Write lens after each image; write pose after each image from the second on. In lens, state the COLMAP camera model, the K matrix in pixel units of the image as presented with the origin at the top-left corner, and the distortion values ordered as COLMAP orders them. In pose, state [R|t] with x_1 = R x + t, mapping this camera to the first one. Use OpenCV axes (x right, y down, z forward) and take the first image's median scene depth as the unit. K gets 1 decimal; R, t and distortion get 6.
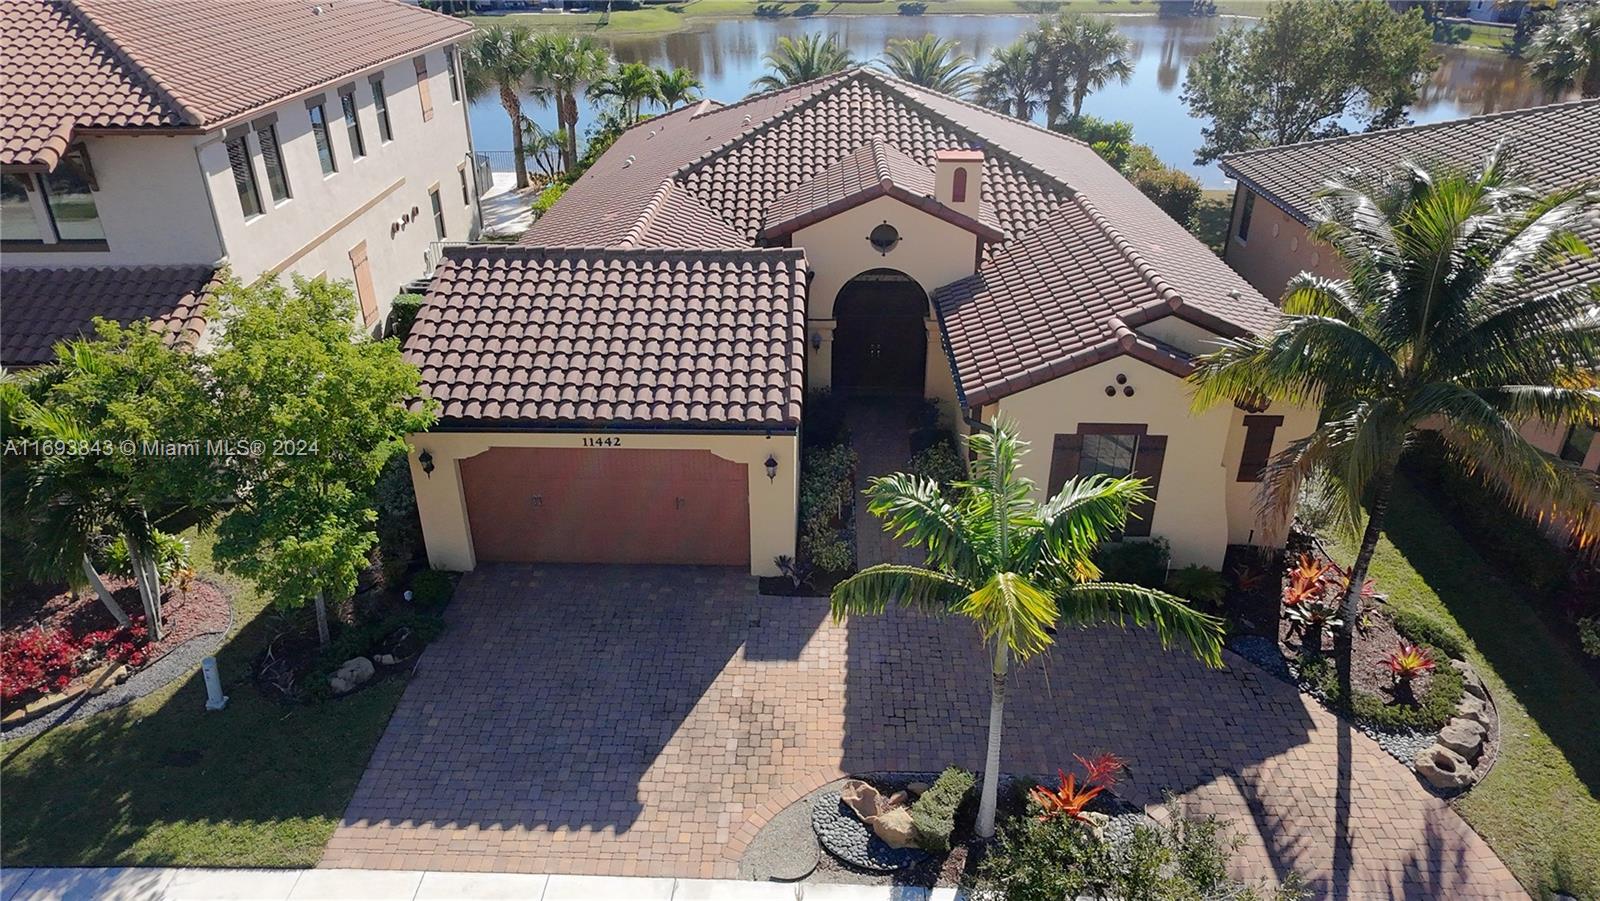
lens RADIAL K [[1036.2, 0, 800.0], [0, 1036.2, 450.5], [0, 0, 1]] dist [0.004734, -0.000619]
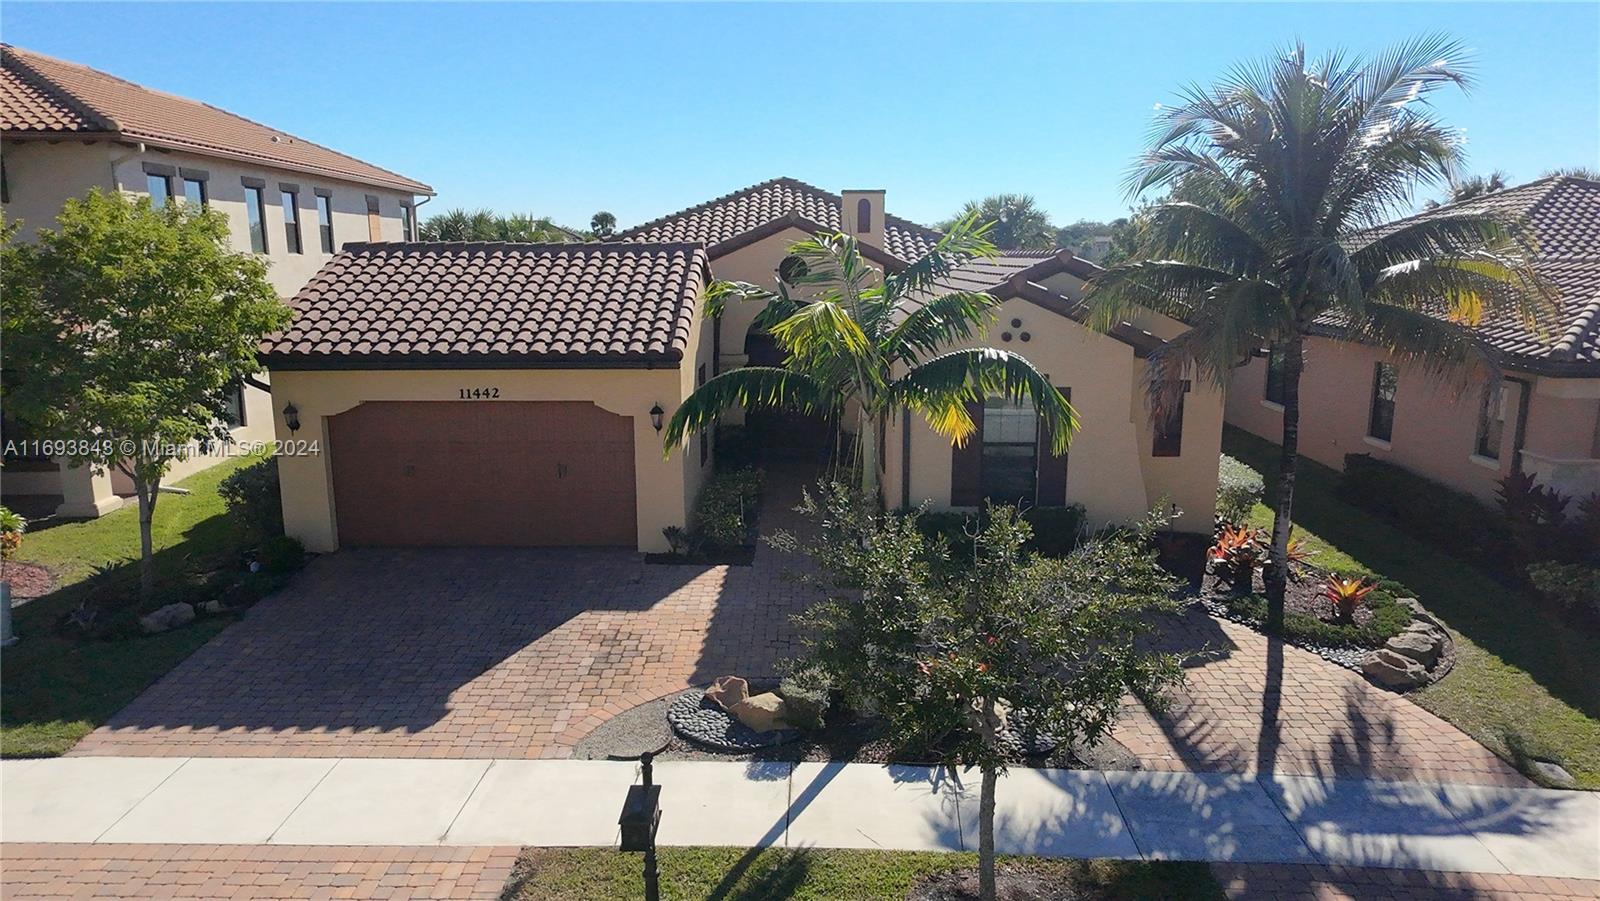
lens RADIAL K [[1036.2, 0, 800.0], [0, 1036.2, 450.5], [0, 0, 1]] dist [0.004734, -0.000619]
pose [[0.999776, -0.003661, 0.020835, 0.091016], [0.009316, 0.960458, -0.278269, 0.339640], [-0.018992, 0.278401, 0.960277, 0.104052]]
